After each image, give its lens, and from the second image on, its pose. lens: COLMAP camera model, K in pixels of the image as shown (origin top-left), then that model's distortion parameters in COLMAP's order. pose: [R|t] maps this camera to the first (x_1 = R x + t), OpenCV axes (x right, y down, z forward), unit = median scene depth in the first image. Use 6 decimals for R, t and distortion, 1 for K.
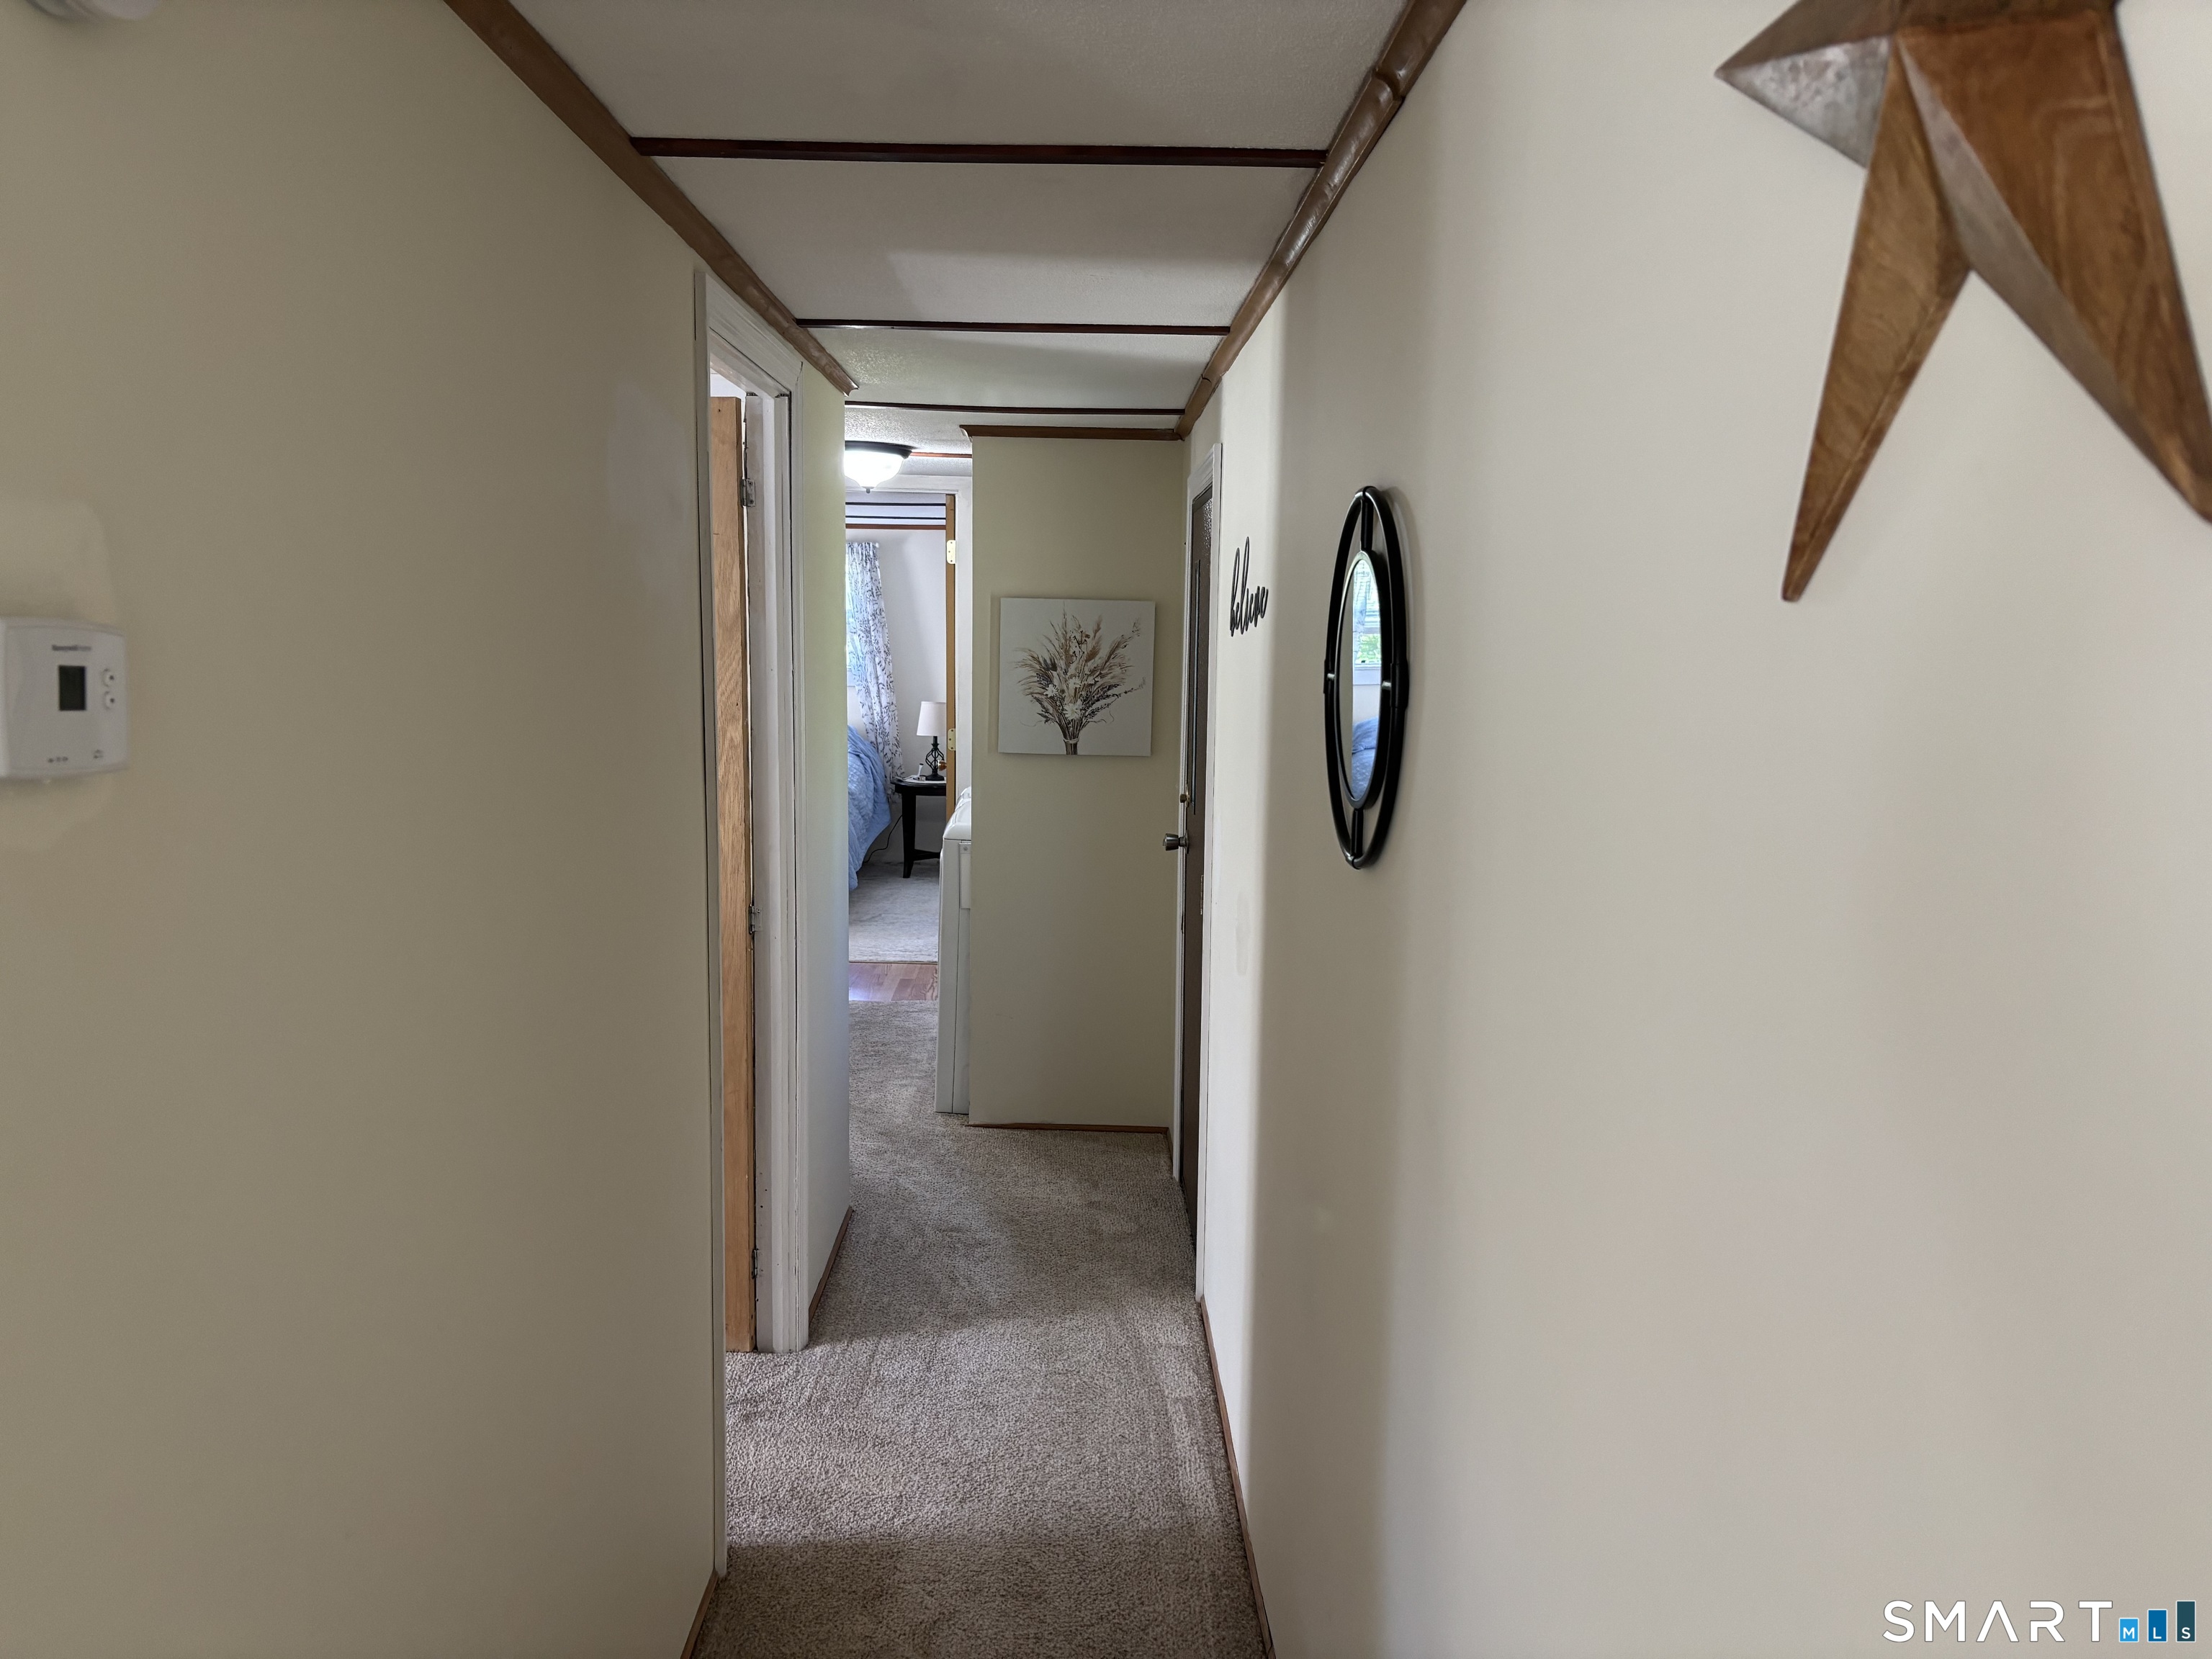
lens RADIAL K [[1672.2, 0, 1093.4], [0, 1672.2, 841.7], [0, 0, 1]] dist [0.053808, -0.058835]
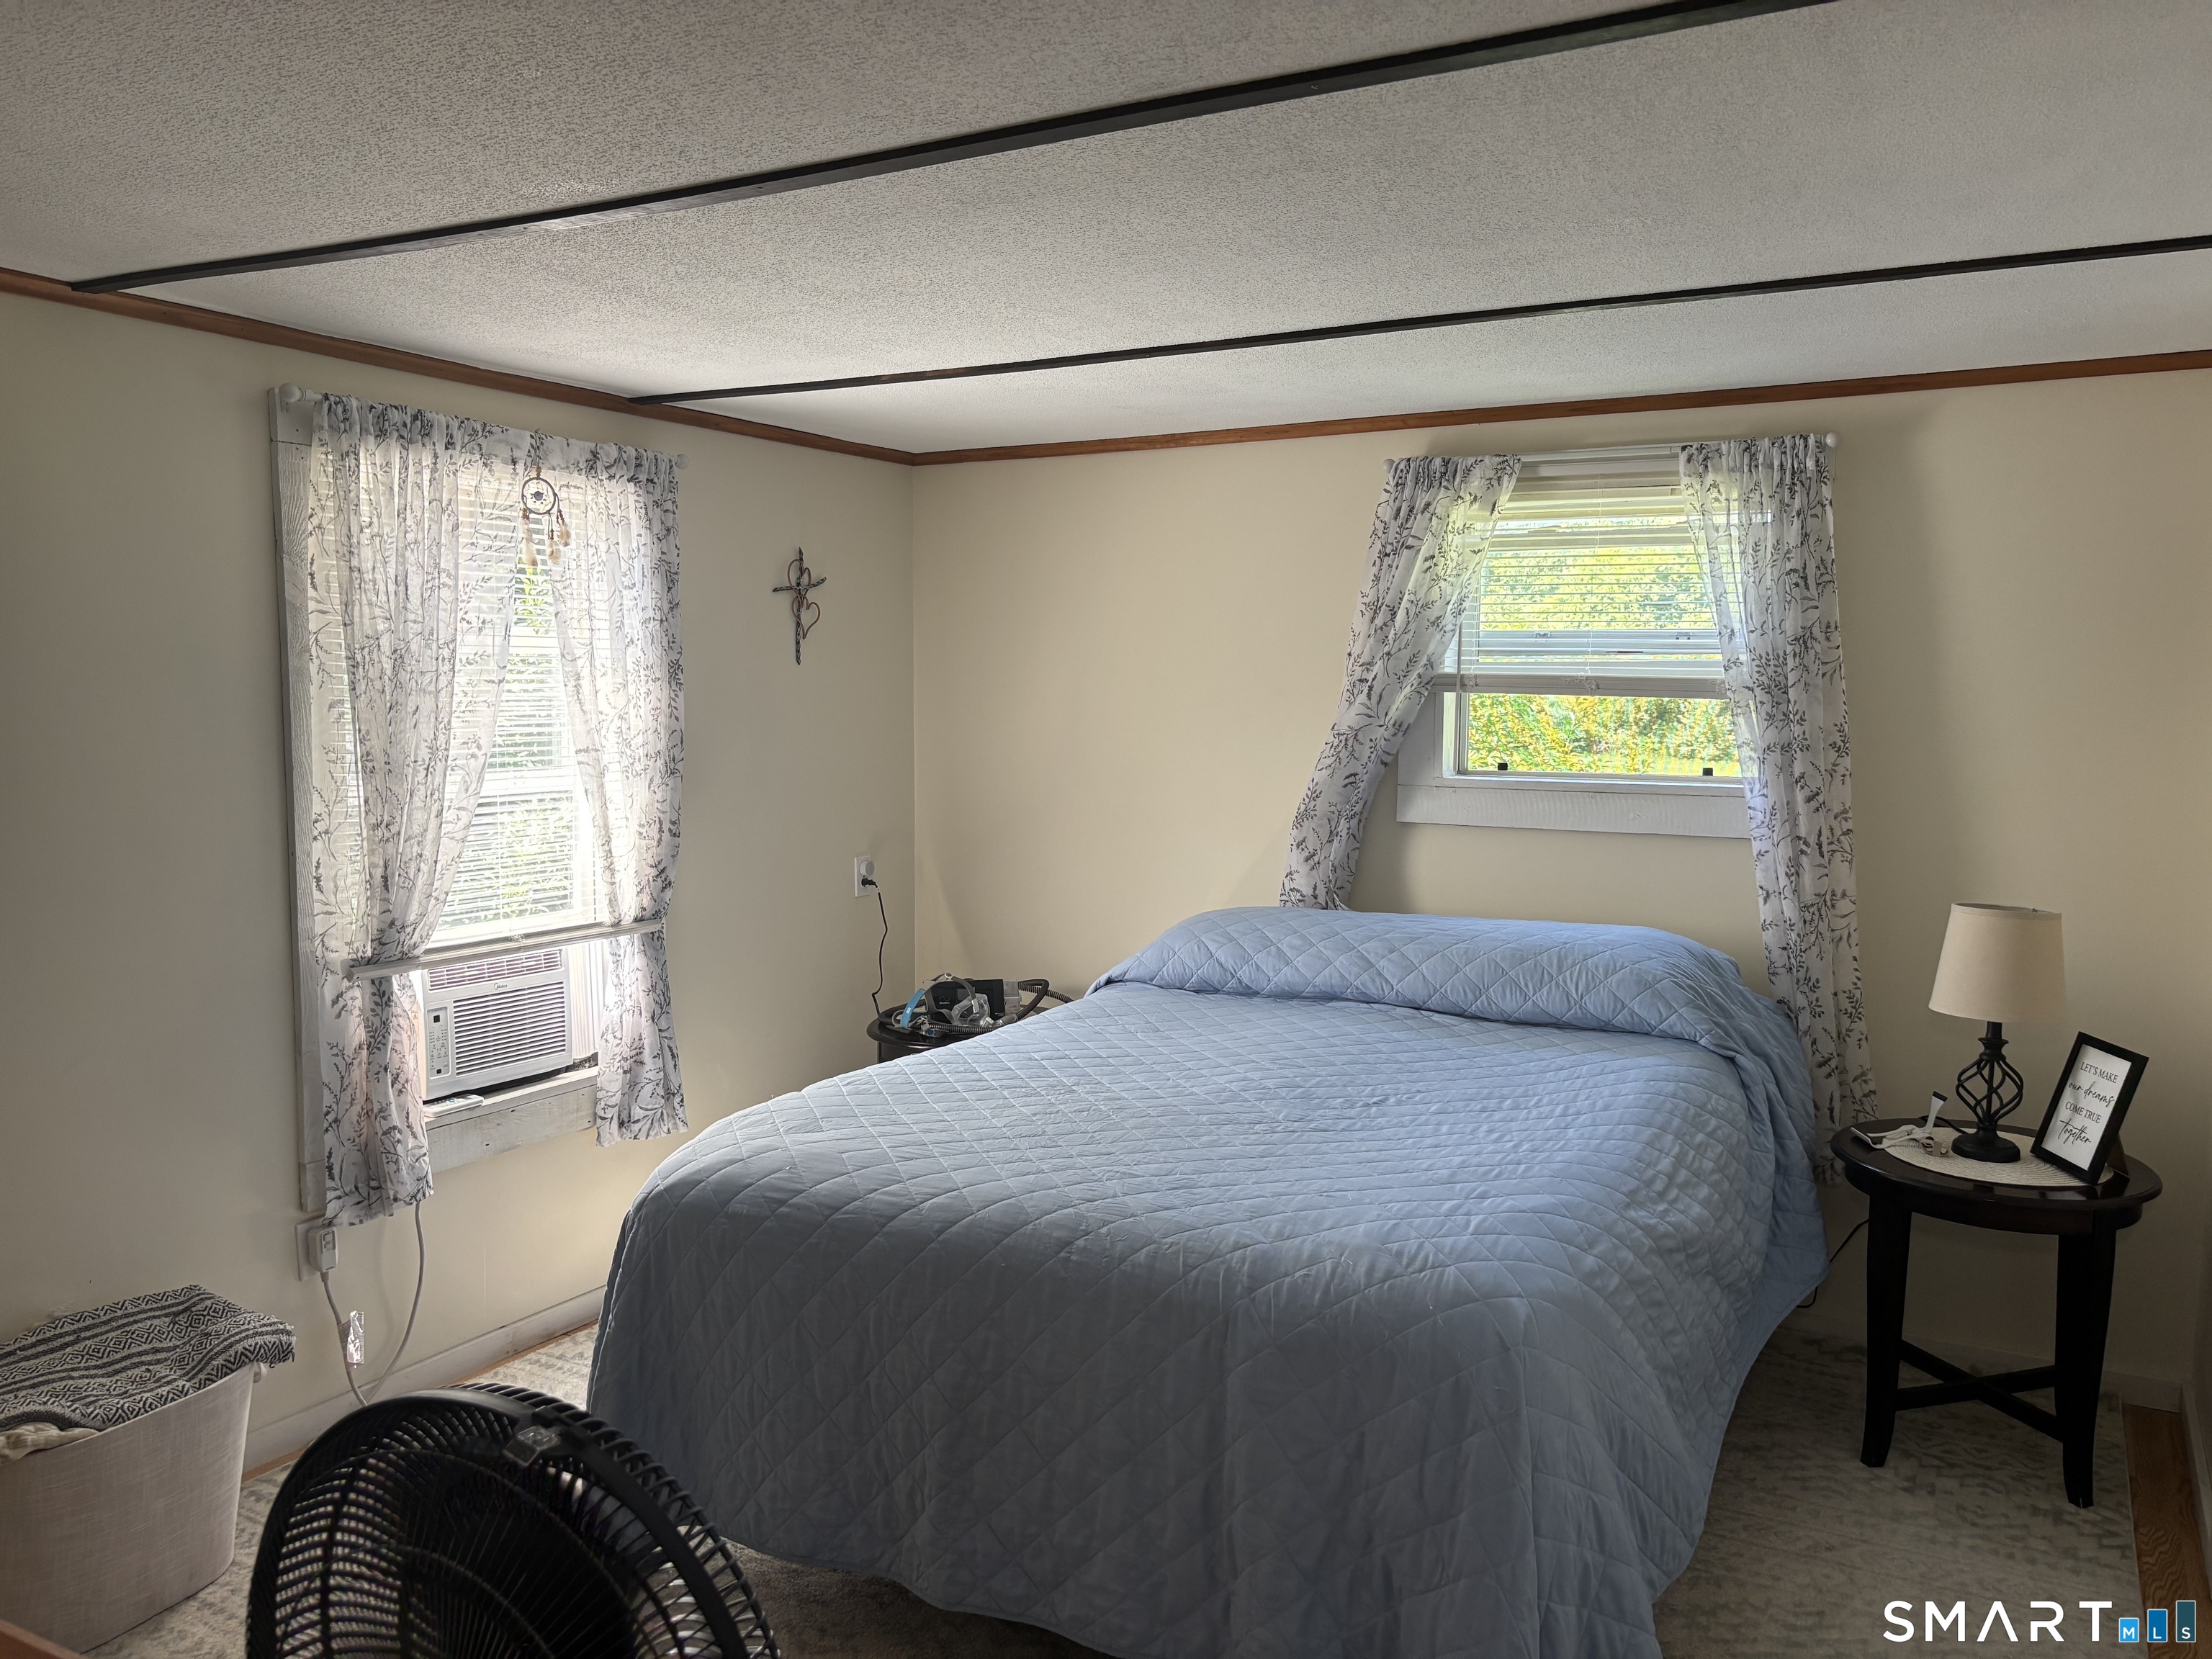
lens RADIAL K [[1672.2, 0, 1117.1], [0, 1672.2, 826.1], [0, 0, 1]] dist [0.053808, -0.058835]
pose [[0.867774, 0.040500, -0.495307, -0.082058], [-0.063043, 0.997593, -0.028879, -0.079362], [0.492945, 0.056286, 0.868238, 0.643999]]
